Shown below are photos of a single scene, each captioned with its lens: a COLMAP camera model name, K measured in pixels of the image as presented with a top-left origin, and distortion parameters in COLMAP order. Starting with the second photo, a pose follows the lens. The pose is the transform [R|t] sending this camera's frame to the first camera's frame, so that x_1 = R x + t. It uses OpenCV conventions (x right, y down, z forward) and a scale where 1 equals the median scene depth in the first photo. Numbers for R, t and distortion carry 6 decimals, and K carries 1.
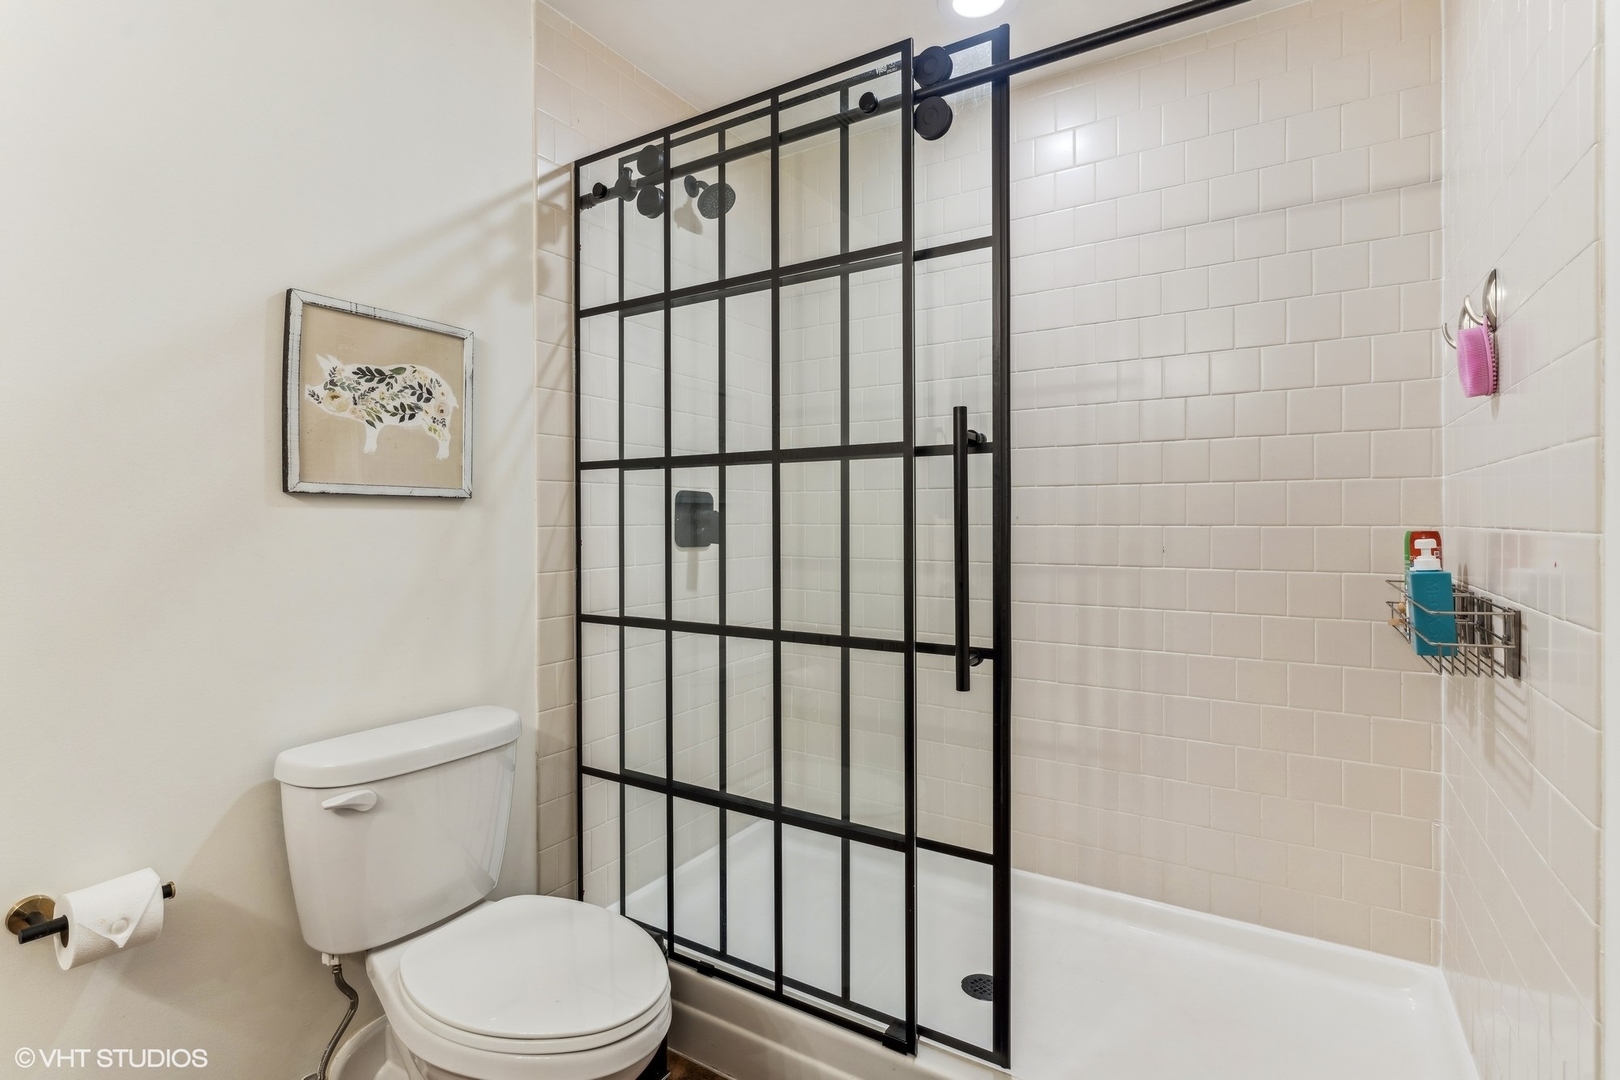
lens RADIAL K [[765.5, 0, 811.7], [0, 765.5, 529.6], [0, 0, 1]] dist [-0.002834, -0.000669]
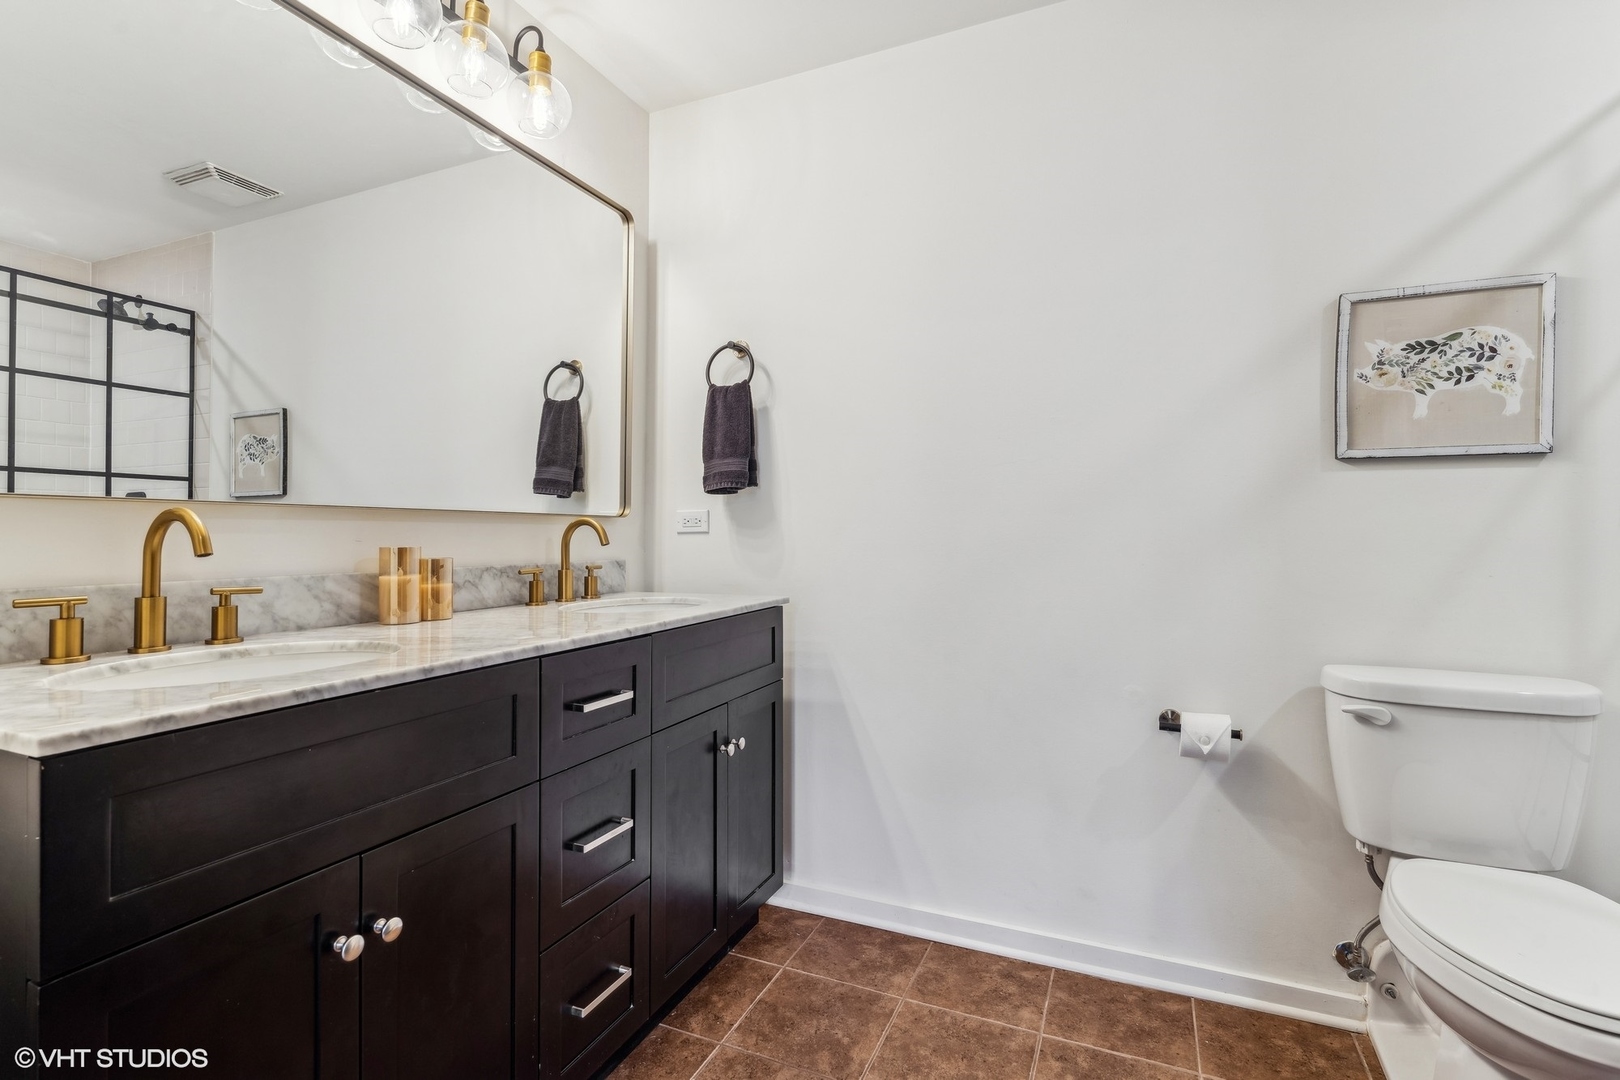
lens RADIAL K [[744.3, 0, 805.3], [0, 744.3, 531.2], [0, 0, 1]] dist [-0.011276, 0.006963]
pose [[0.144637, 0.003154, -0.989480, 0.350099], [-0.009498, 0.999953, 0.001799, 0.068342], [0.989439, 0.009138, 0.144660, -0.029048]]
